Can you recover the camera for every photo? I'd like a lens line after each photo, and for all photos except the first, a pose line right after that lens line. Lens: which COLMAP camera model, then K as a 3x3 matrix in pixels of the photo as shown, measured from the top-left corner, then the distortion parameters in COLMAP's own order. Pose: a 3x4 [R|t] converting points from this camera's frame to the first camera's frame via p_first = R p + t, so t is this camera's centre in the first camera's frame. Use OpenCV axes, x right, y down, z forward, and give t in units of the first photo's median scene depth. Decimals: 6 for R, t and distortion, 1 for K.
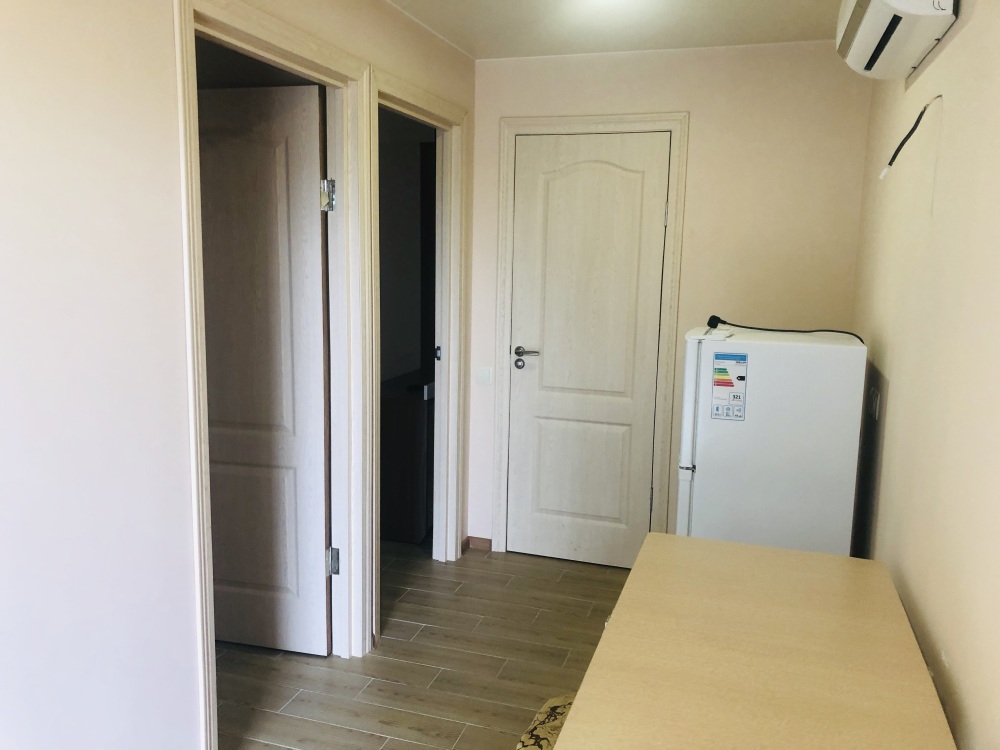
lens RADIAL K [[816.4, 0, 496.0], [0, 816.4, 375.2], [0, 0, 1]] dist [0.025485, -0.010555]
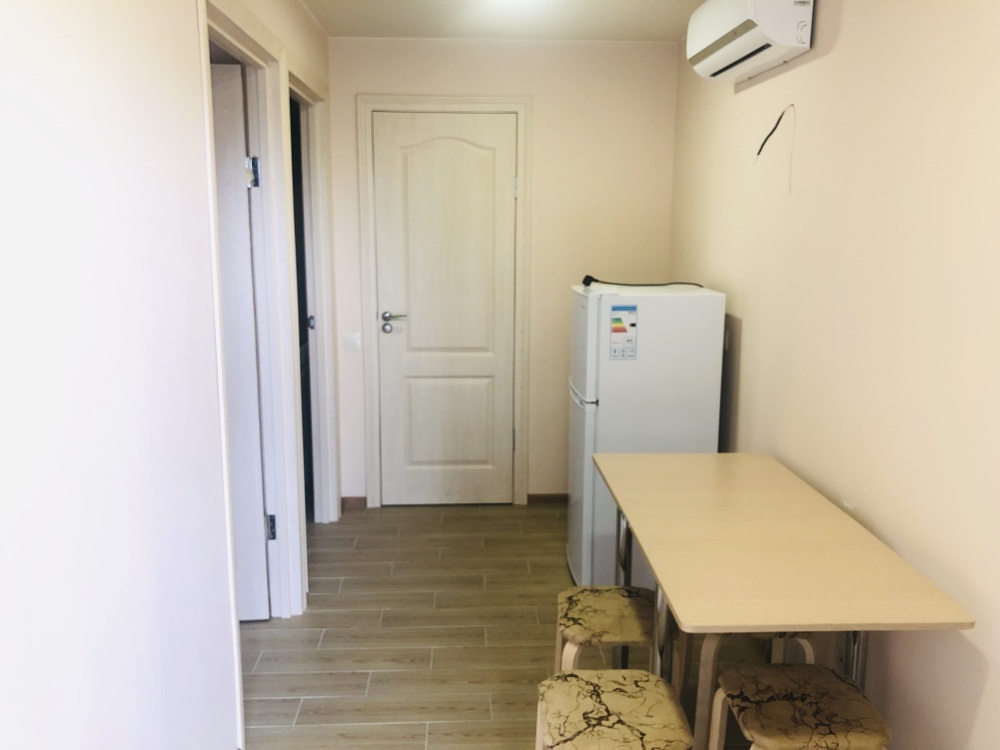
lens RADIAL K [[823.2, 0, 501.5], [0, 823.2, 366.5], [0, 0, 1]] dist [0.049963, -0.066662]
pose [[0.935498, -0.079301, 0.344317, -0.221486], [0.068194, 0.996689, 0.044270, -0.001706], [-0.346688, -0.017935, 0.937809, -0.065059]]
